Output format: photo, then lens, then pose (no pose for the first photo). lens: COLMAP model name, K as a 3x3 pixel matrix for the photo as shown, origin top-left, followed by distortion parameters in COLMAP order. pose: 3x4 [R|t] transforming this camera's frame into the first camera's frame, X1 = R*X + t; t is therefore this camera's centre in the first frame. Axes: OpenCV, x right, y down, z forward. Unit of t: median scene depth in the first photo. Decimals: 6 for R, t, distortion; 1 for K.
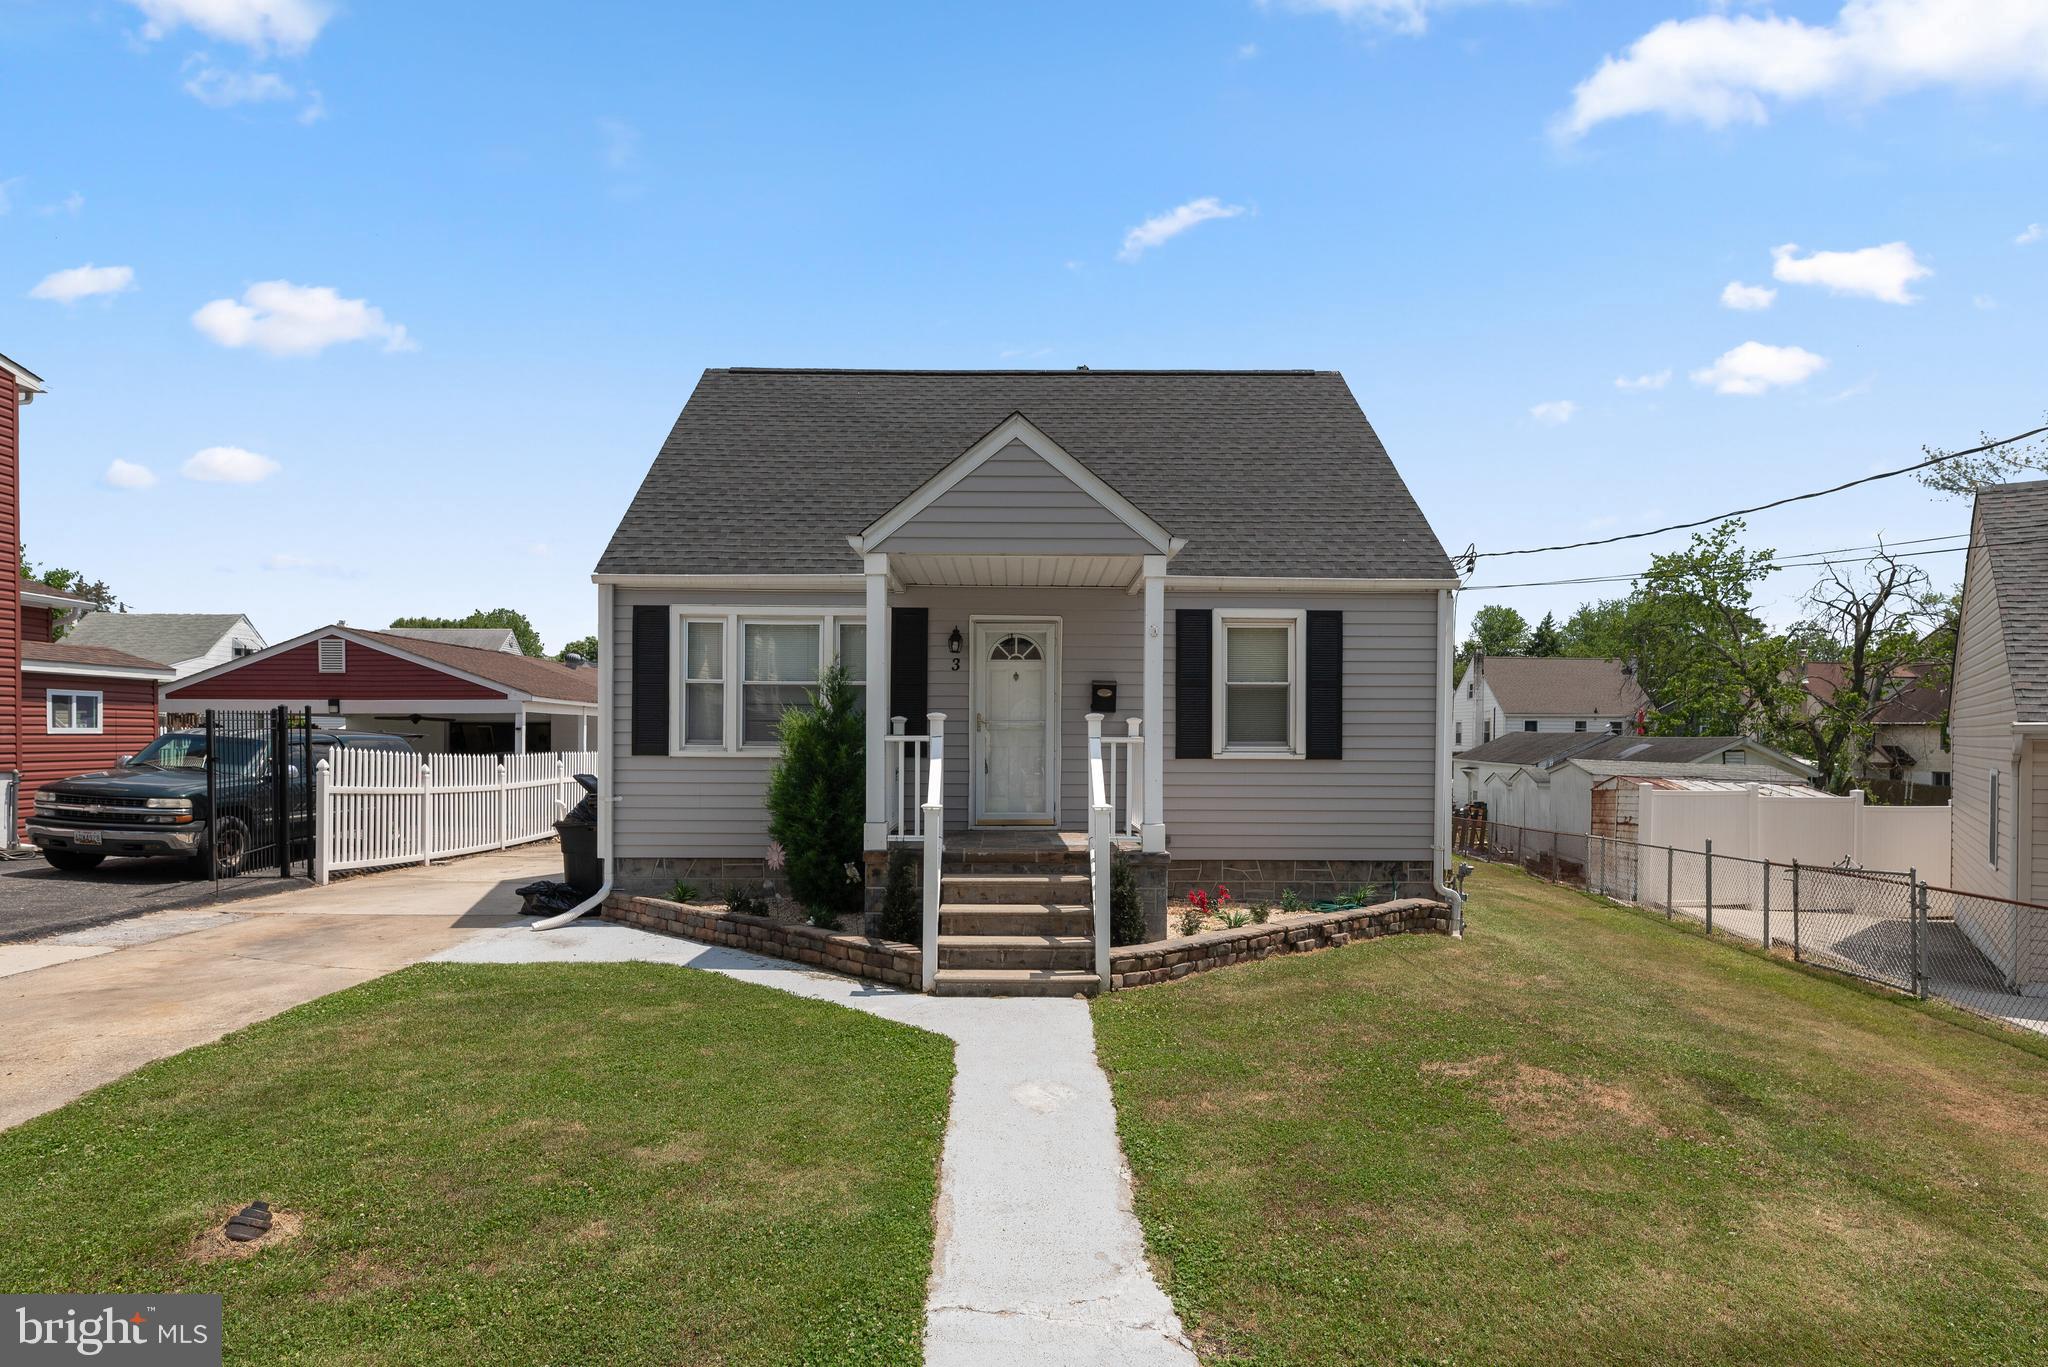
lens RADIAL K [[826.7, 0, 1029.6], [0, 826.7, 693.4], [0, 0, 1]] dist [0.003157, 0.000251]
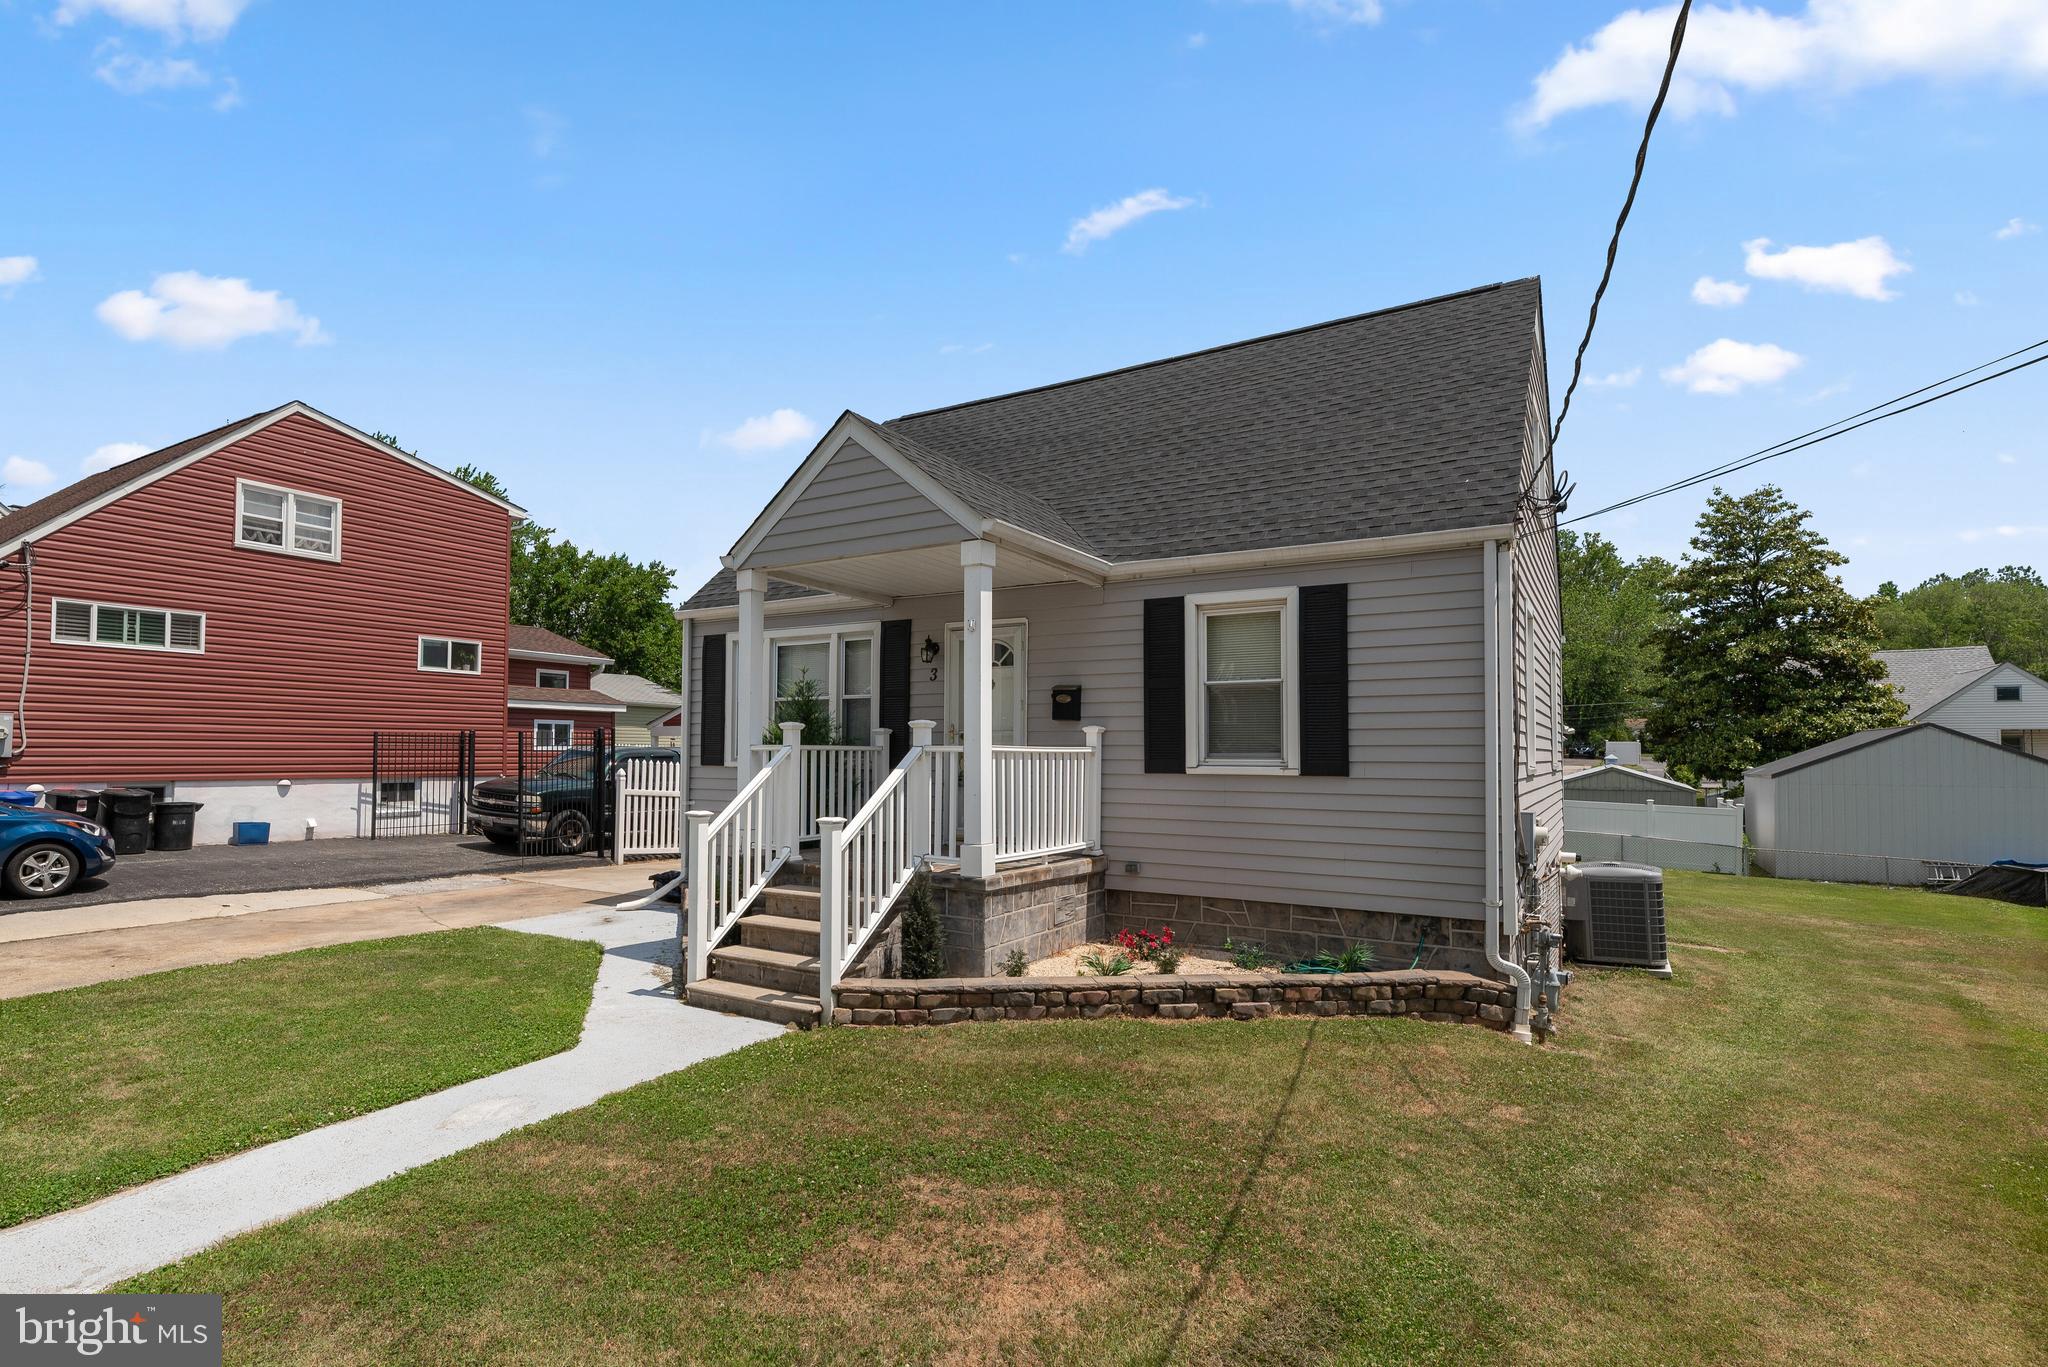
lens RADIAL K [[820.4, 0, 1038.3], [0, 820.4, 684.8], [0, 0, 1]] dist [0.003089, 0.000008]
pose [[0.893644, -0.037582, -0.447200, 0.460459], [0.022237, 0.998972, -0.039514, 0.018553], [0.448226, 0.025367, 0.893561, 0.188048]]
